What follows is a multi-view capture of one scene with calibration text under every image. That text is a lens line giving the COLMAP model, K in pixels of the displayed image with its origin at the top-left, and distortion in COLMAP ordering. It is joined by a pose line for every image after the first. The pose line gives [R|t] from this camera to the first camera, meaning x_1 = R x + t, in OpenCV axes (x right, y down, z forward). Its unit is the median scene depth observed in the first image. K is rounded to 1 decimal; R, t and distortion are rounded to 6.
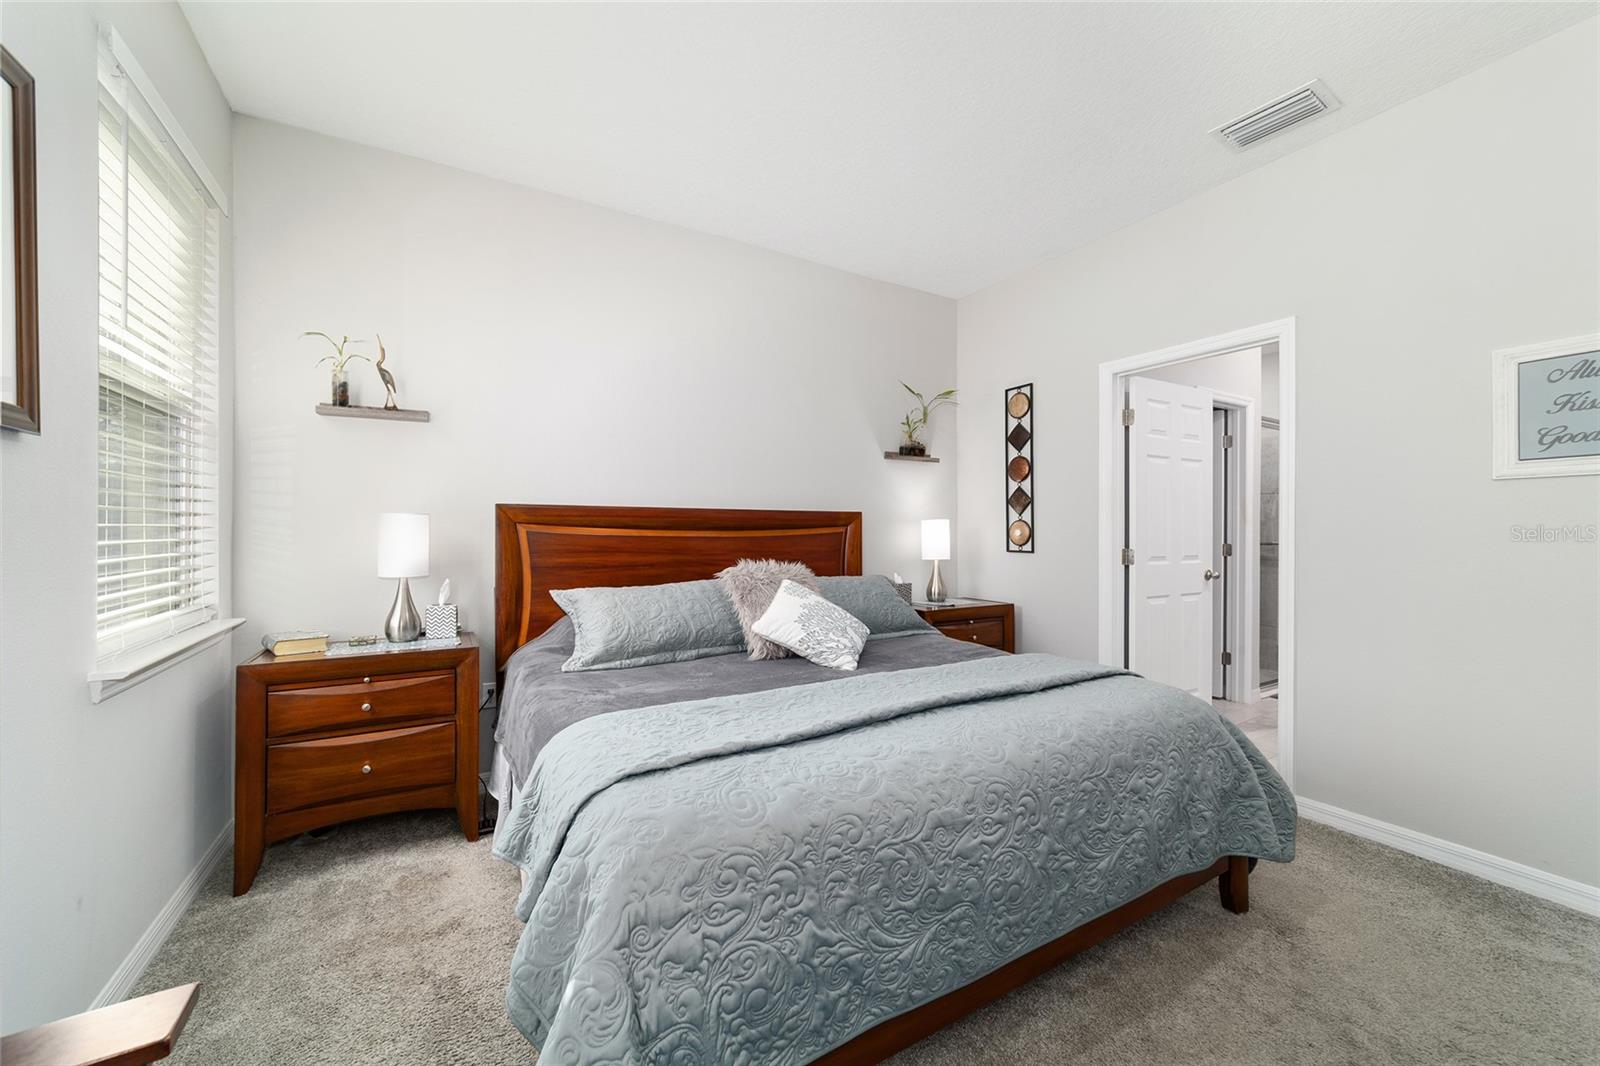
lens RADIAL K [[612.6, 0, 796.2], [0, 612.6, 532.7], [0, 0, 1]] dist [-0.001224, 0.000616]
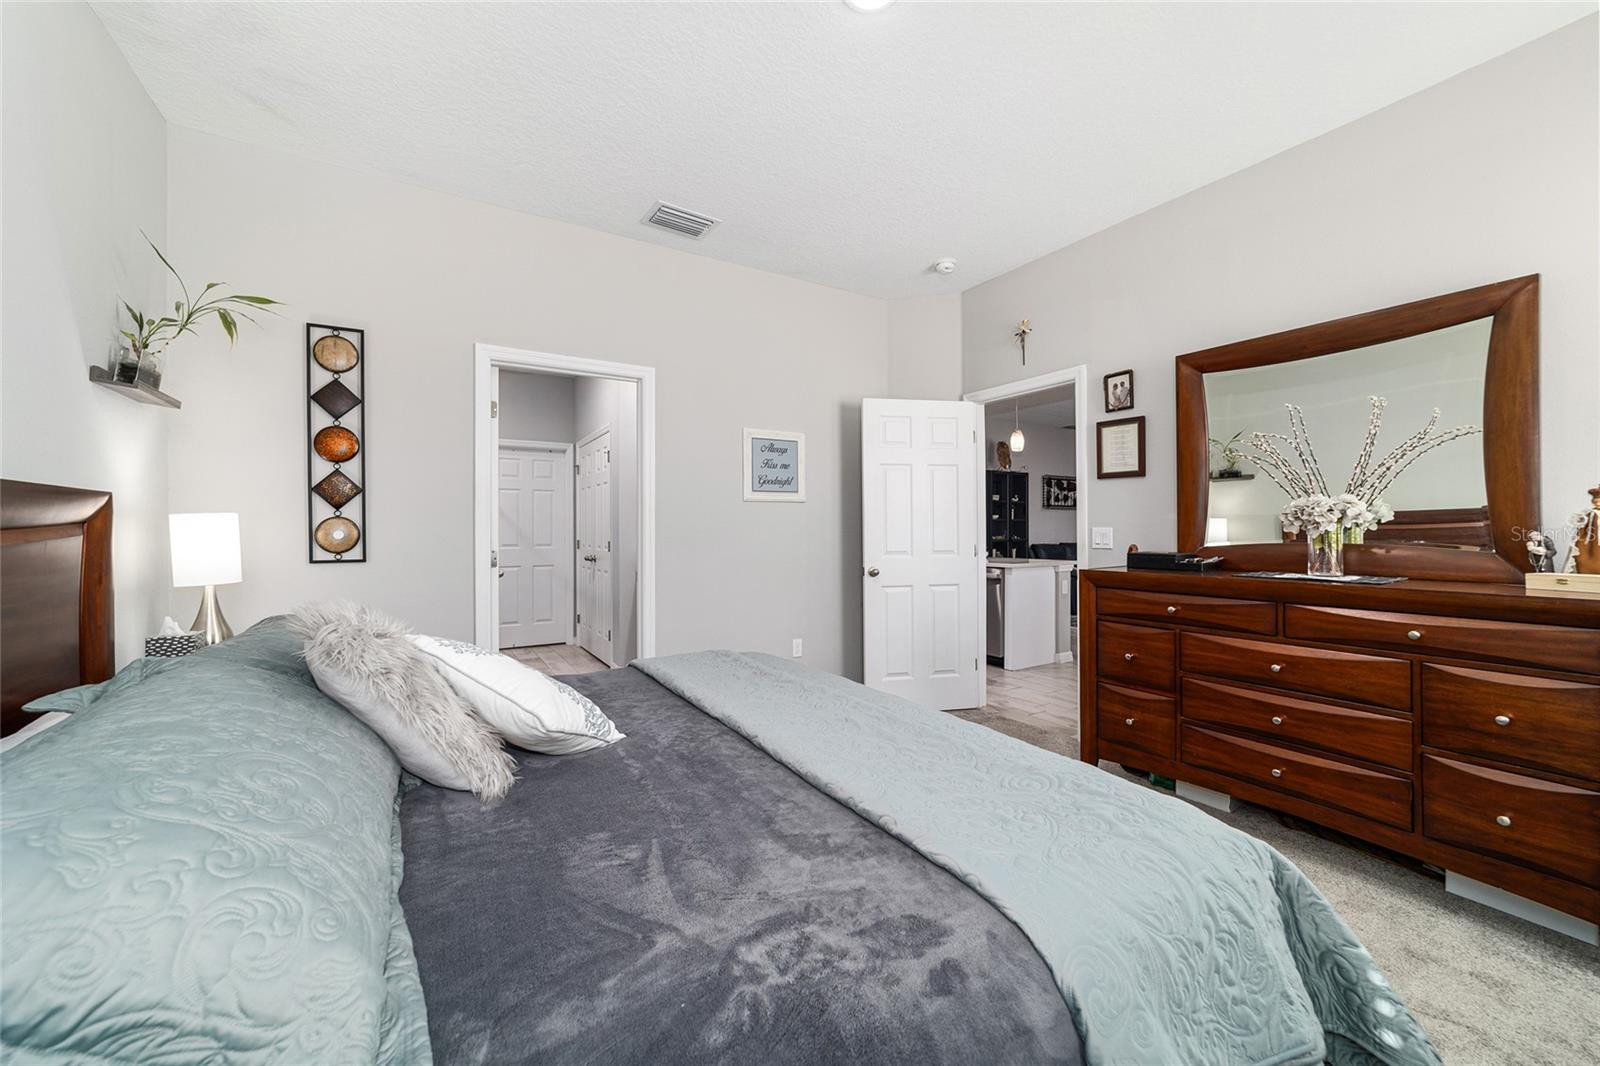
lens RADIAL K [[612.6, 0, 793.5], [0, 612.6, 526.9], [0, 0, 1]] dist [-0.001224, 0.000616]
pose [[-0.013343, 0.002466, 0.999908, -0.350601], [0.006151, 0.999978, -0.002384, -0.003590], [-0.999892, 0.006119, -0.013358, 0.490330]]
